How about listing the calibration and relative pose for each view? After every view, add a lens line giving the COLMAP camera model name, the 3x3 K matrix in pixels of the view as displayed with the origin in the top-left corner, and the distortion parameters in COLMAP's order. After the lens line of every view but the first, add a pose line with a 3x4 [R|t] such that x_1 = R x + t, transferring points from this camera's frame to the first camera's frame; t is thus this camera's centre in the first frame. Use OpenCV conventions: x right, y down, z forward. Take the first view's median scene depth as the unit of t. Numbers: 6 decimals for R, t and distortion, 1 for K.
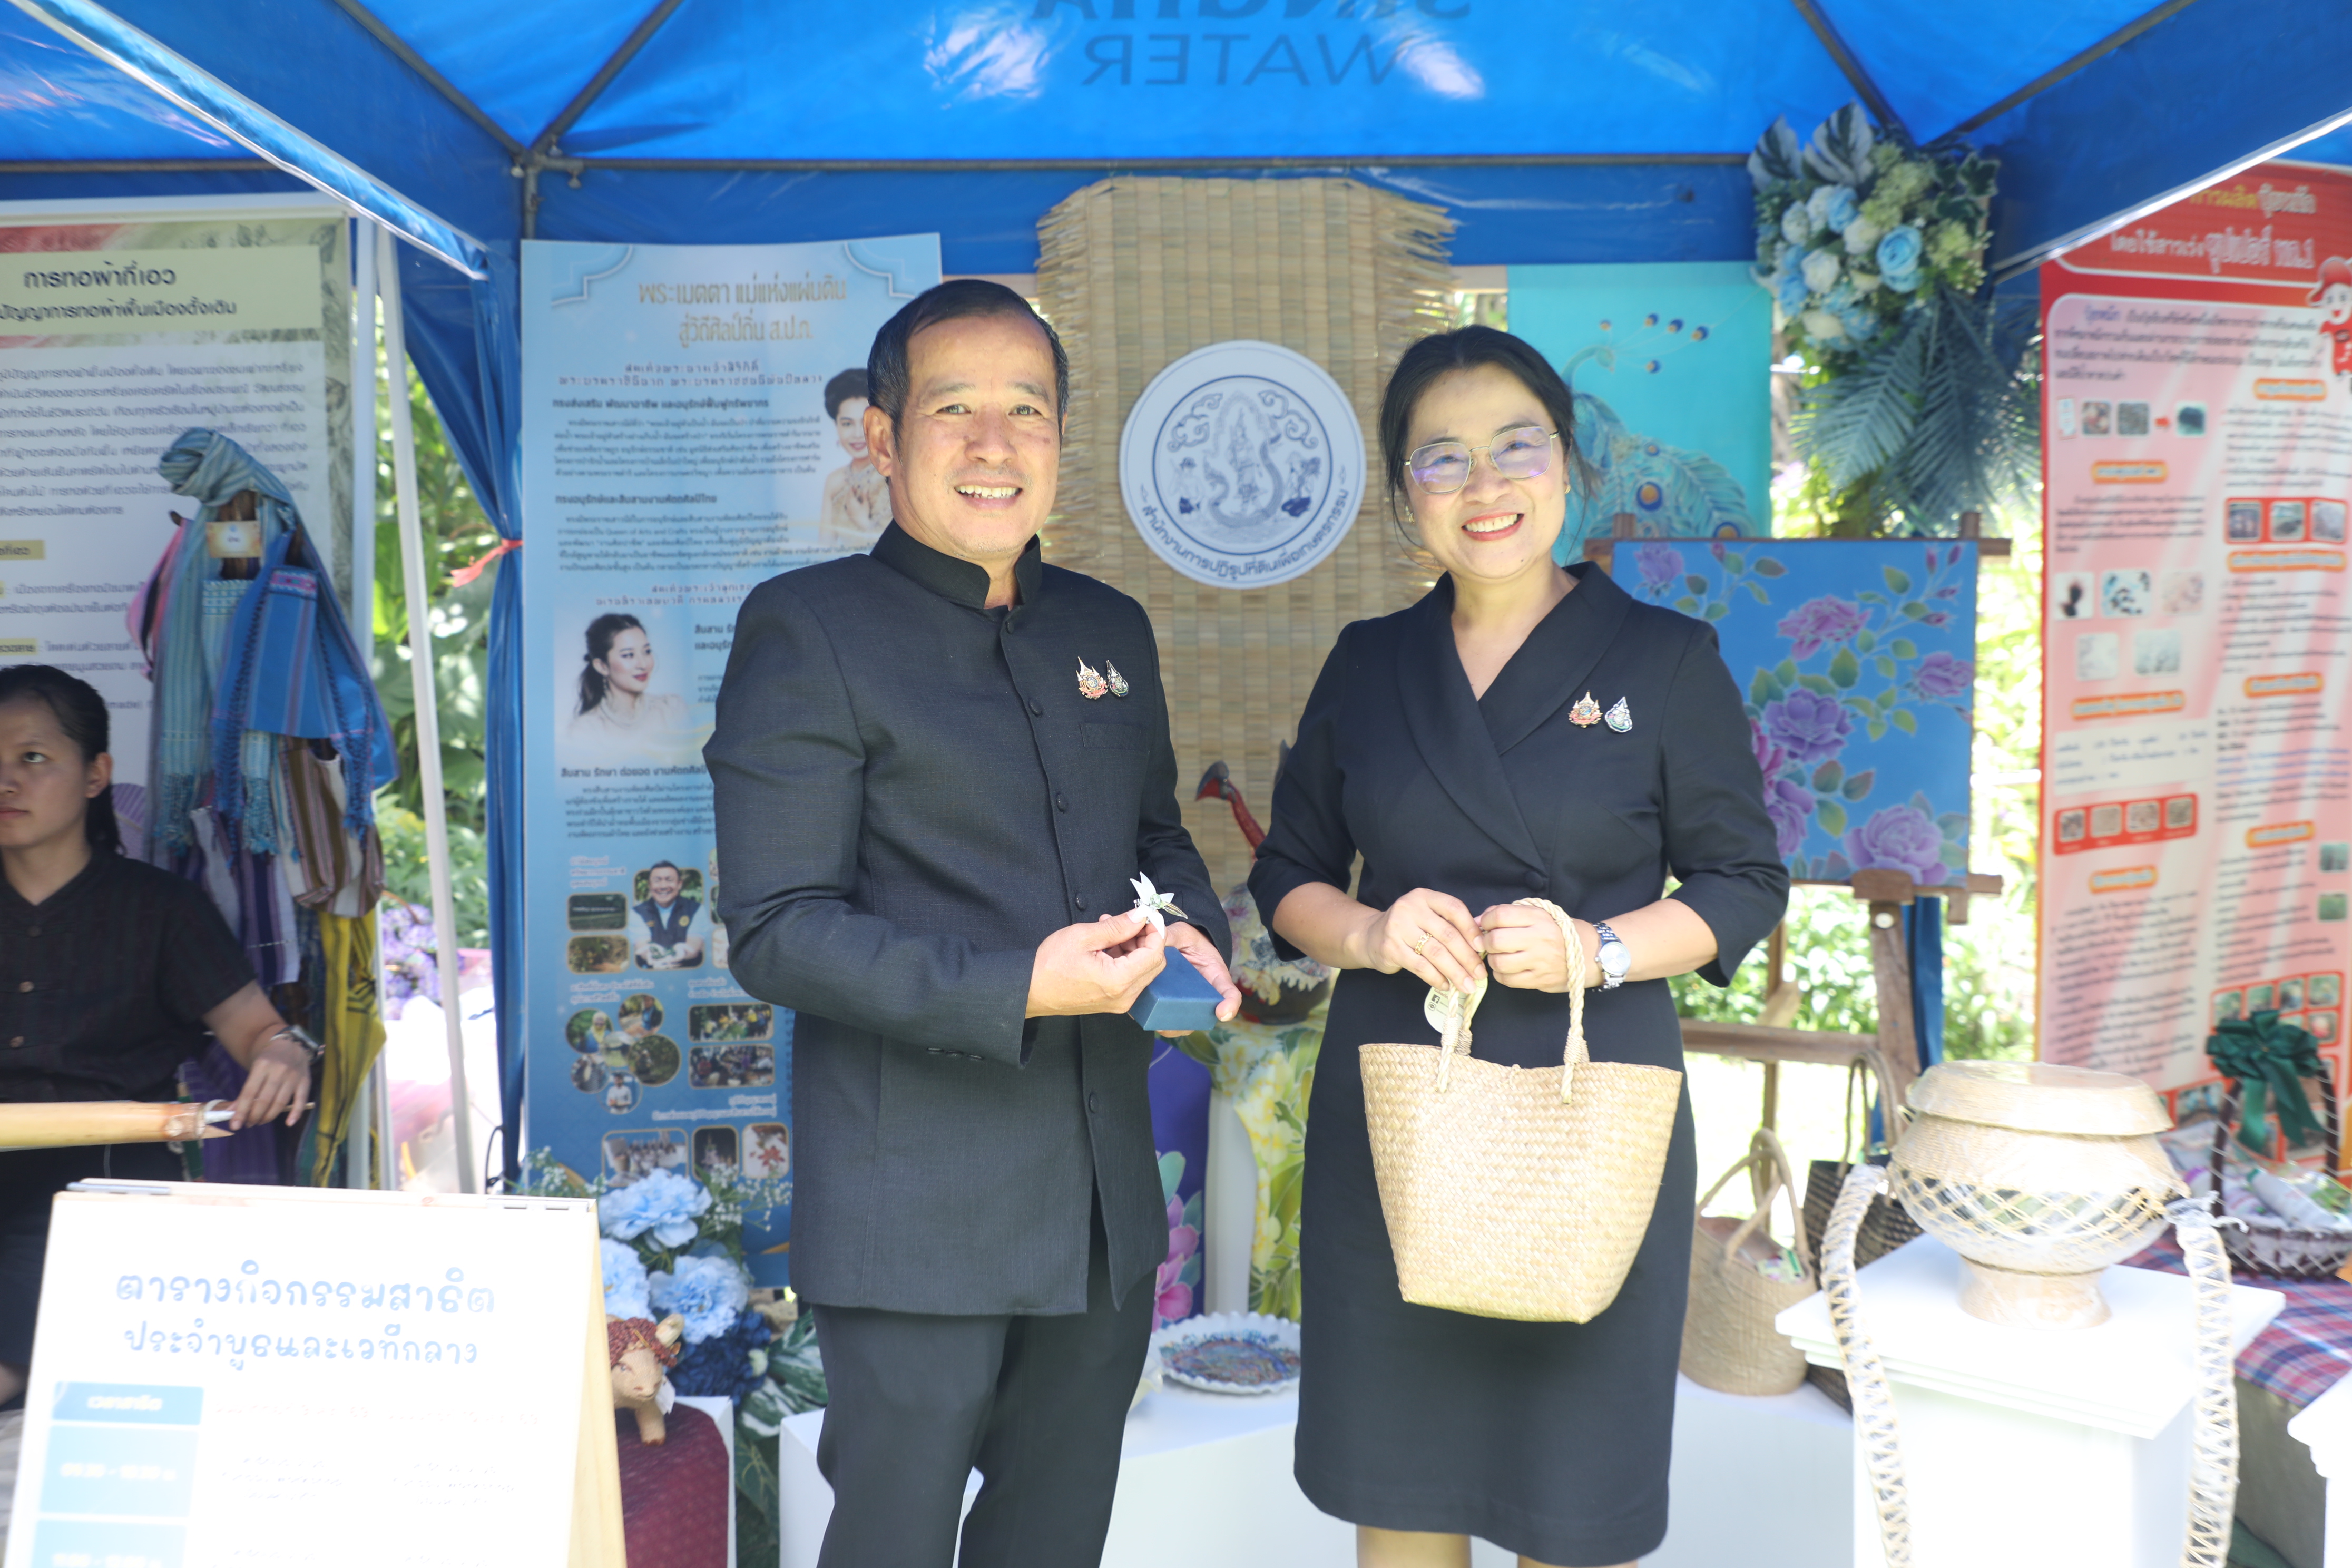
lens RADIAL K [[2016.5, 0, 1164.5], [0, 2016.5, 790.3], [0, 0, 1]] dist [-0.026604, 0.014777]
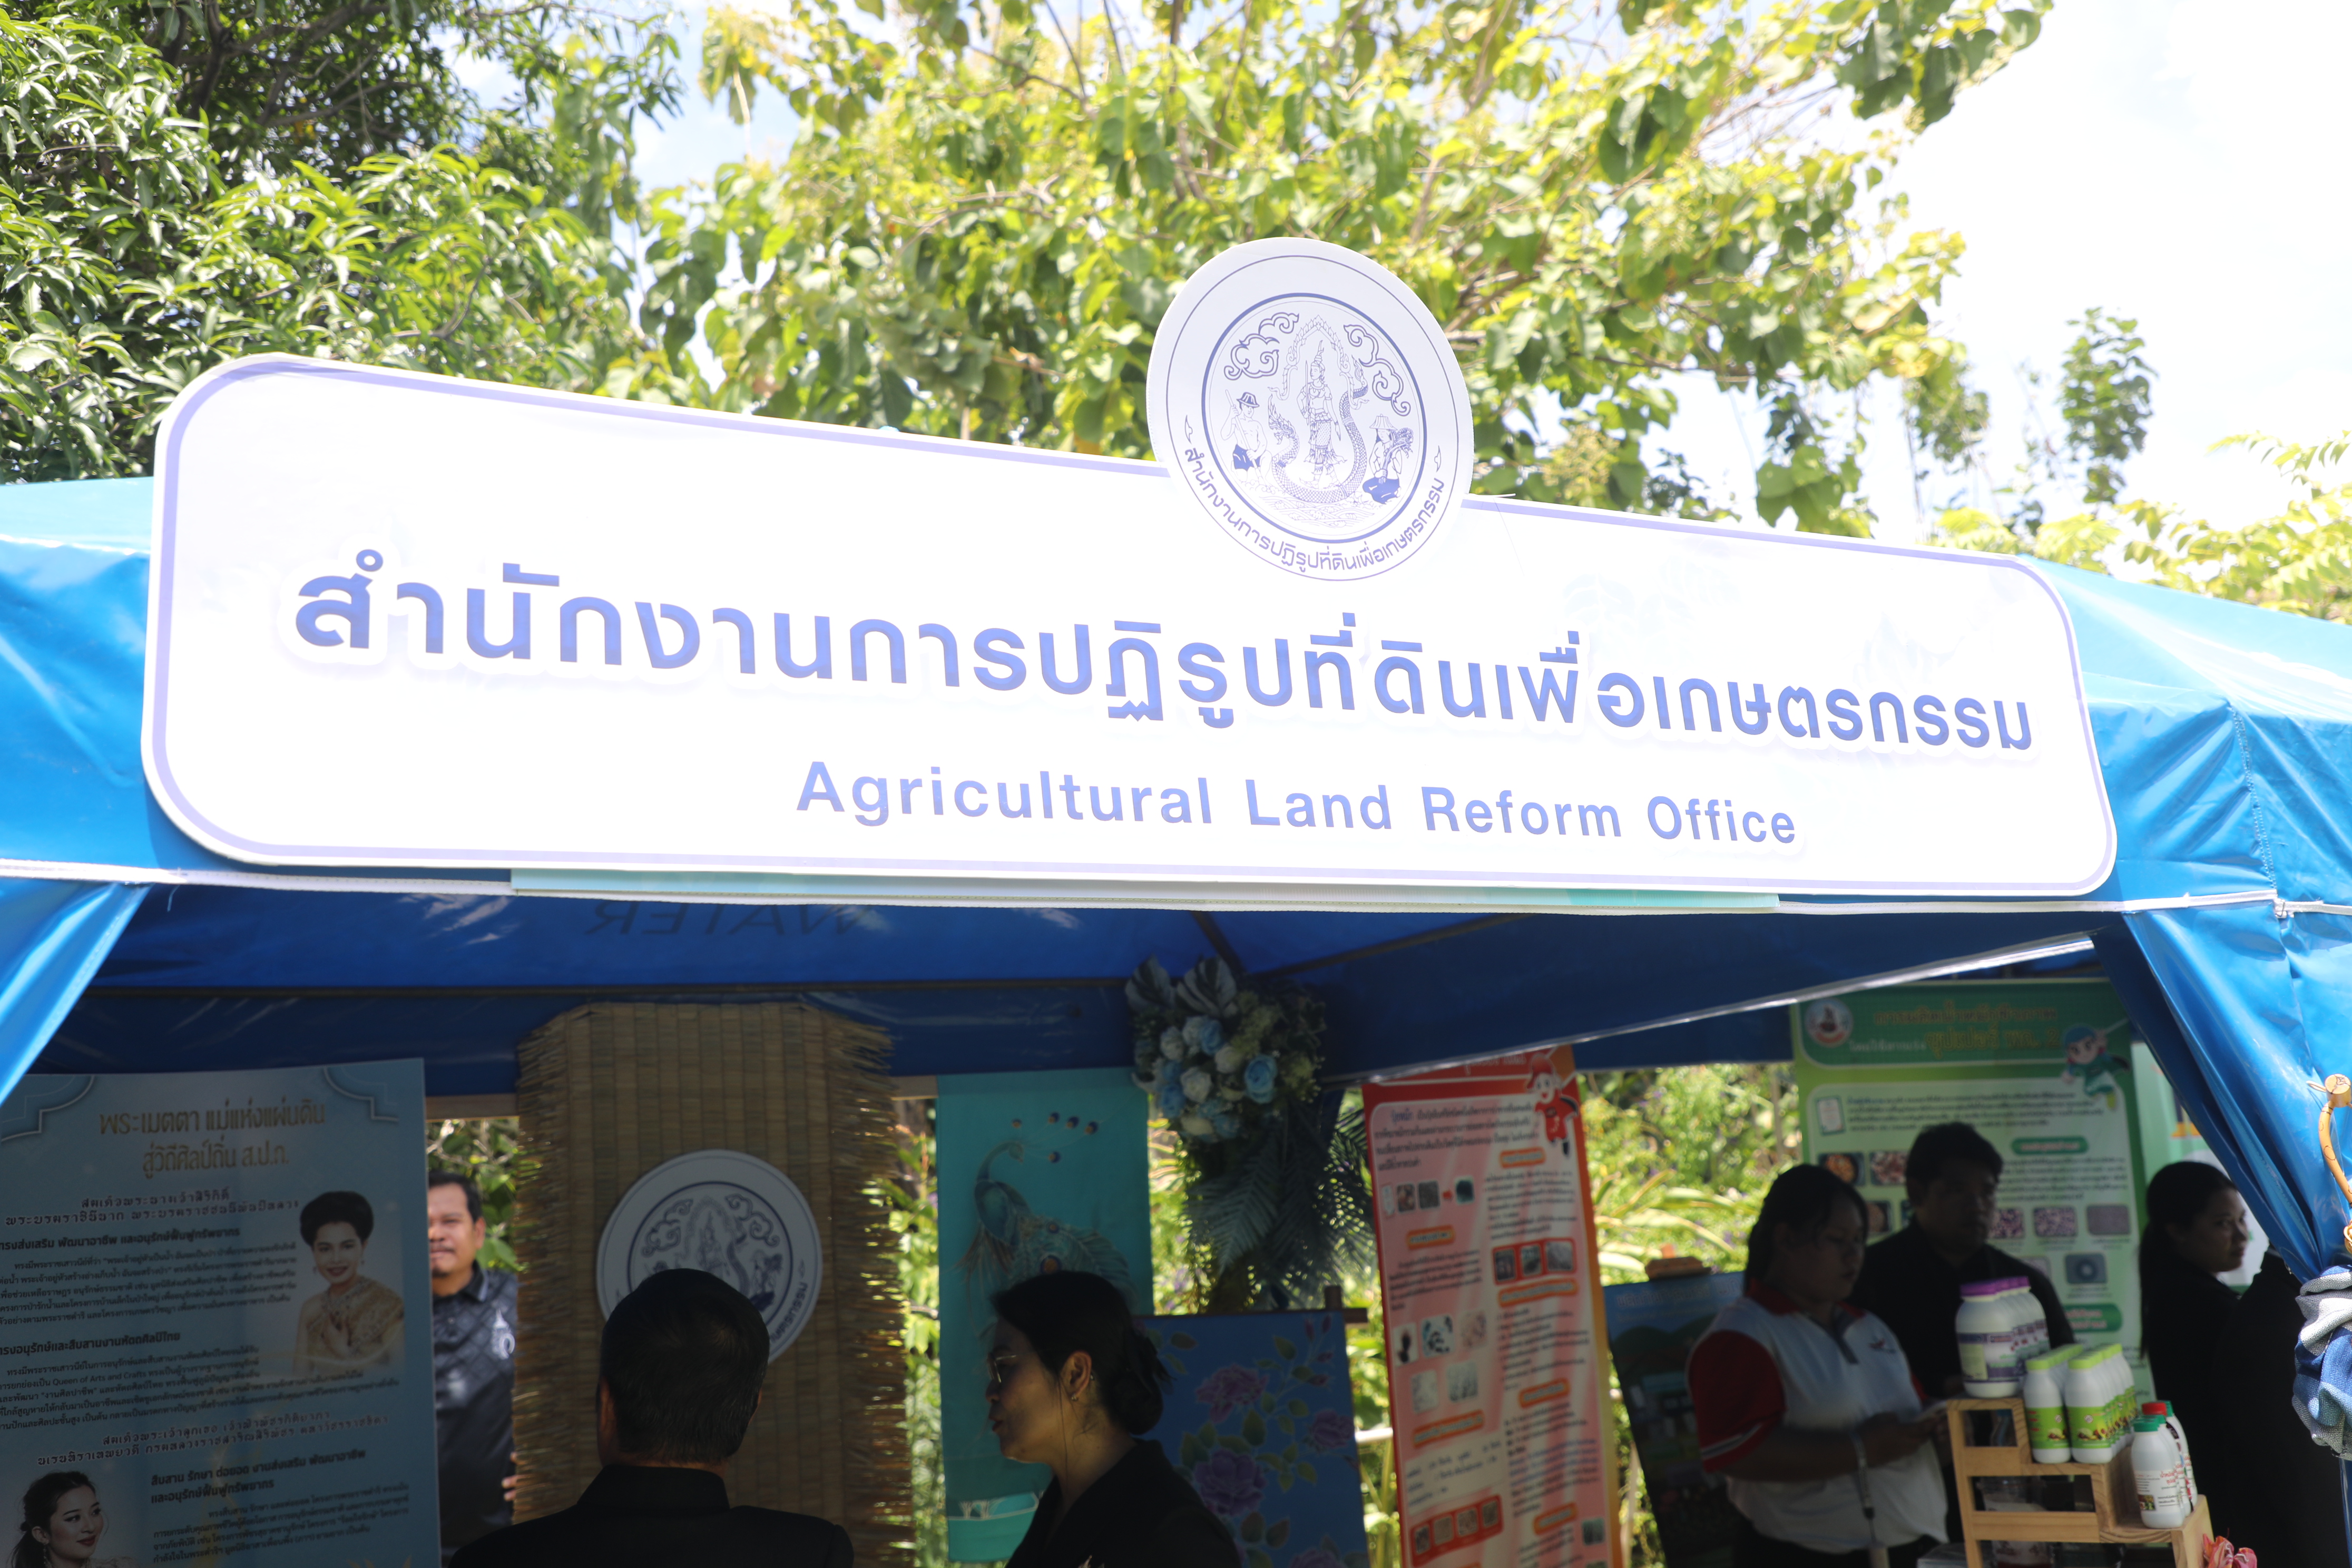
lens RADIAL K [[2082.7, 0, 1170.1], [0, 2082.7, 769.7], [0, 0, 1]] dist [-0.006374, 0.025445]
pose [[0.909538, 0.040839, 0.413609, -0.222228], [0.078790, 0.960173, -0.268067, -0.103058], [-0.408084, 0.276405, 0.870096, -0.155582]]
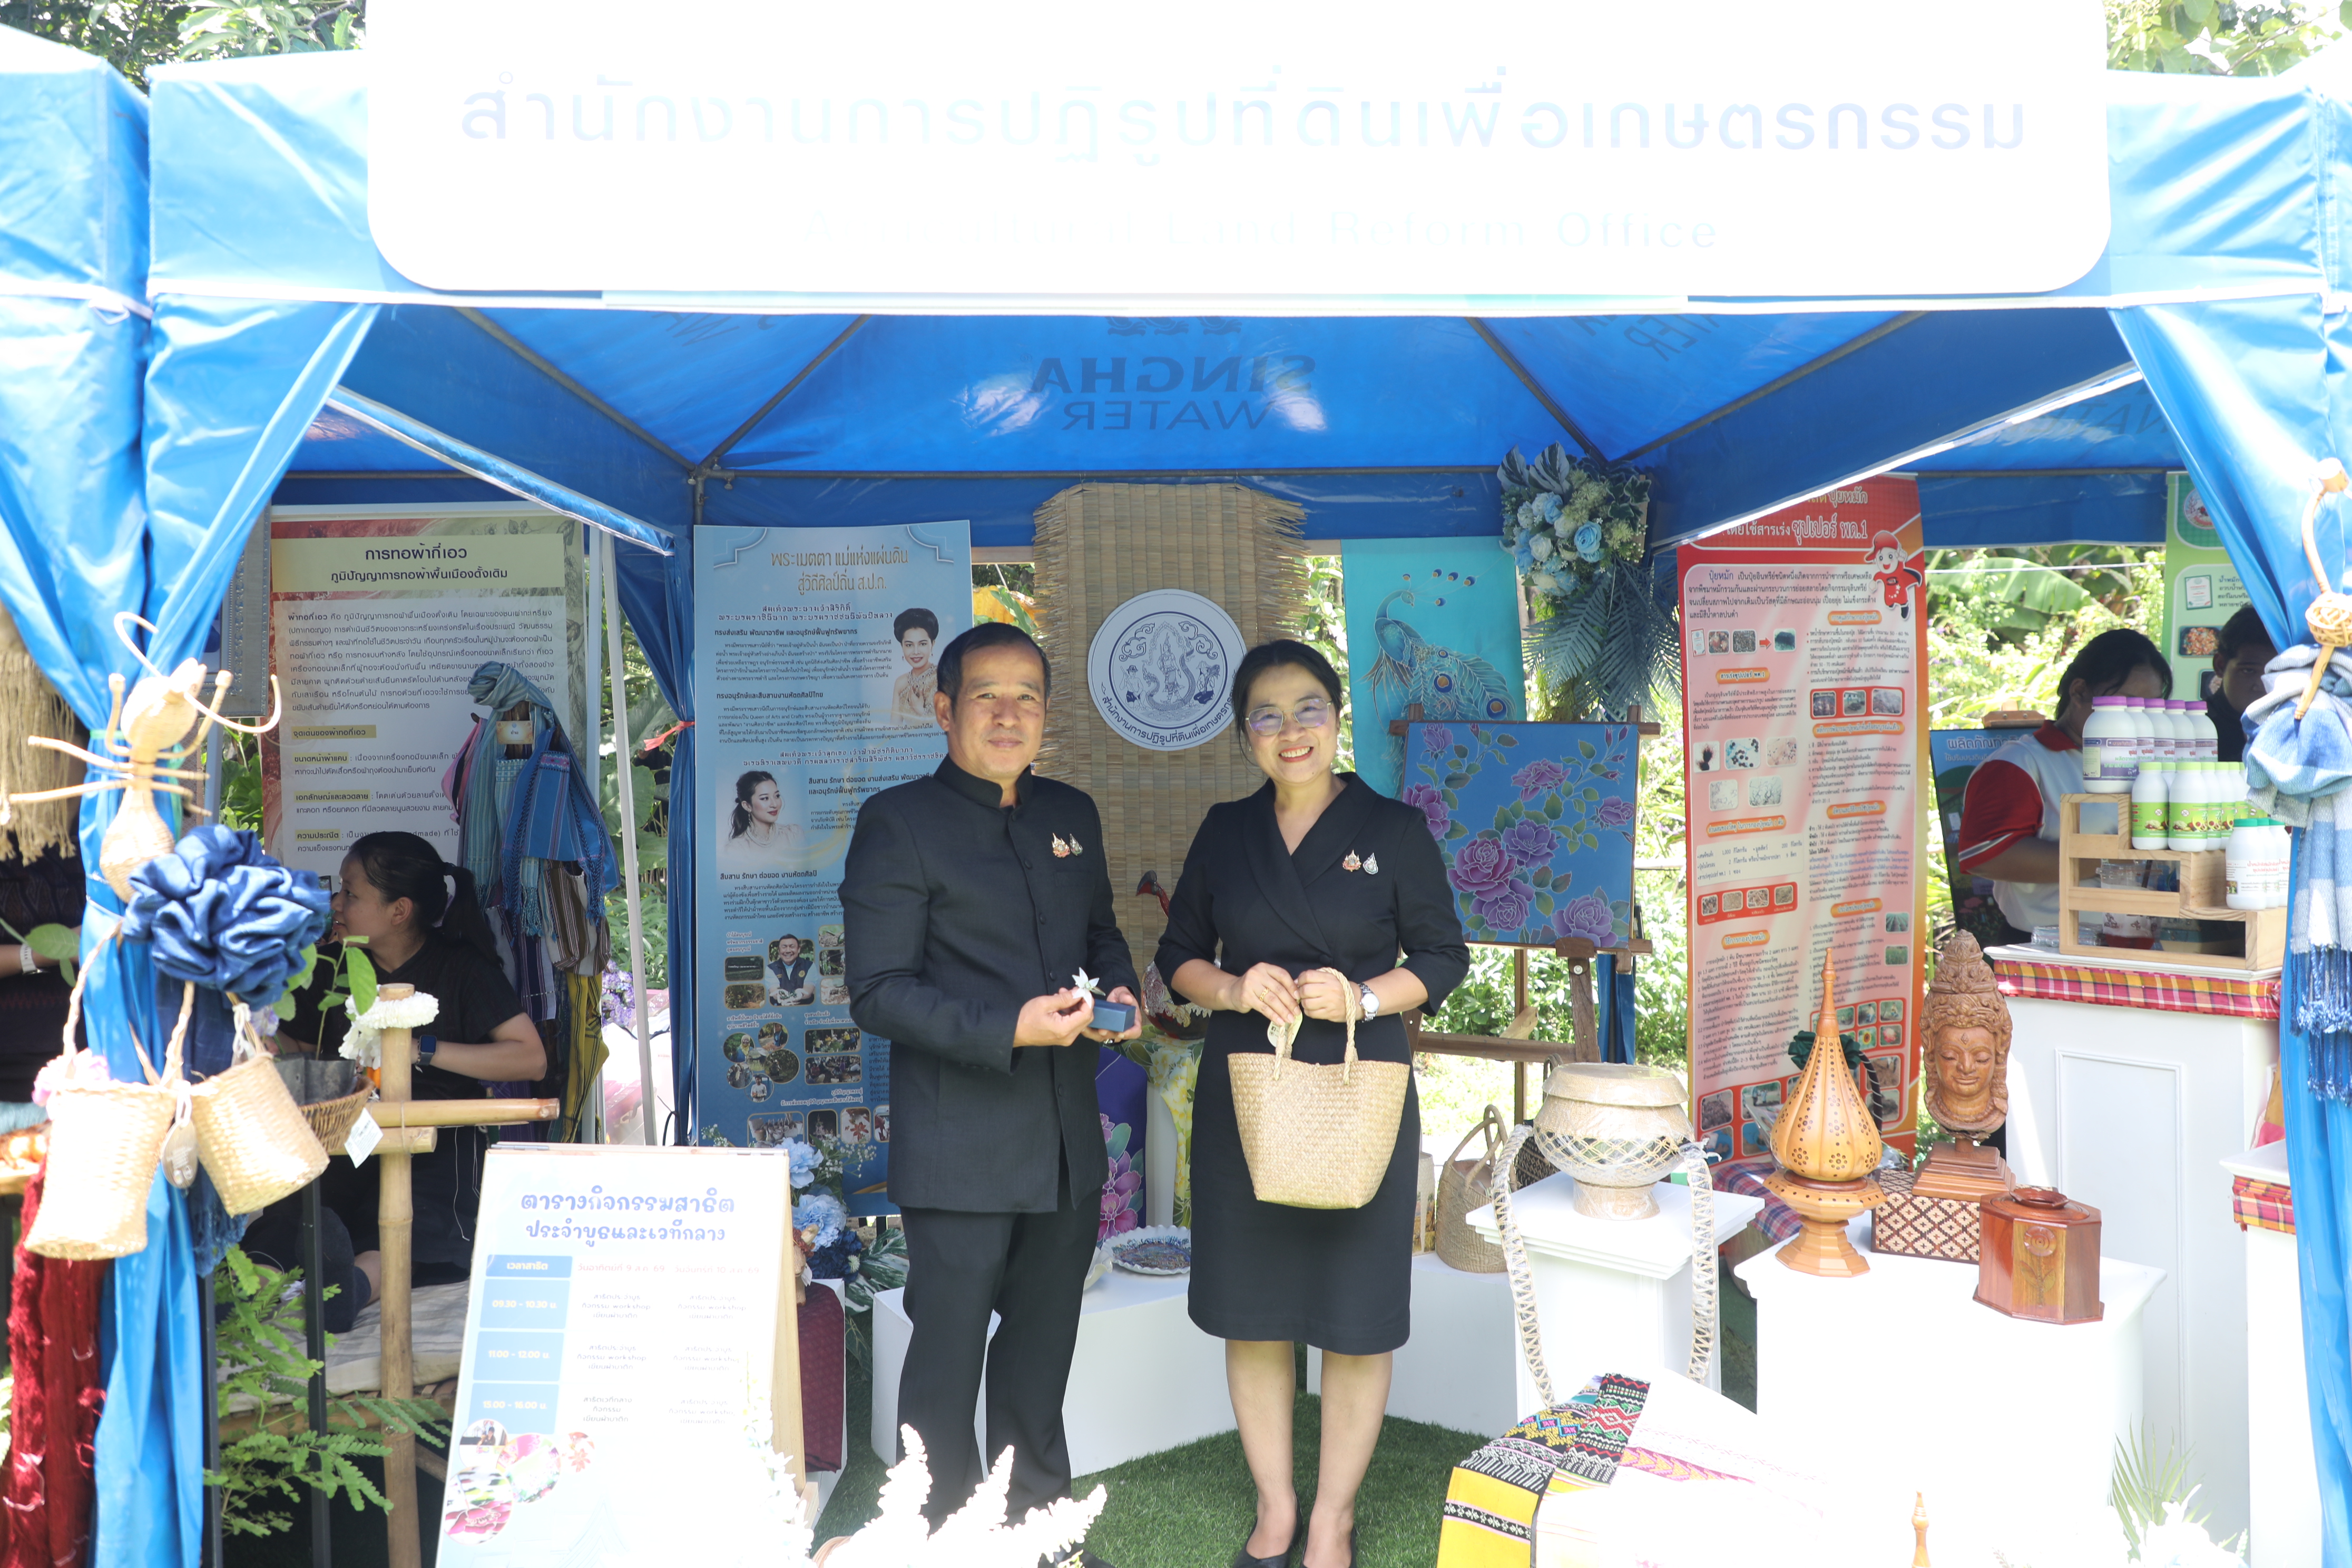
lens RADIAL K [[1591.7, 0, 1174.7], [0, 1591.7, 787.1], [0, 0, 1]] dist [0.009090, -0.001363]
pose [[0.999736, -0.004715, 0.022467, 0.016341], [0.005479, 0.999406, -0.034030, -0.033537], [-0.022293, 0.034144, 0.999168, -0.213183]]
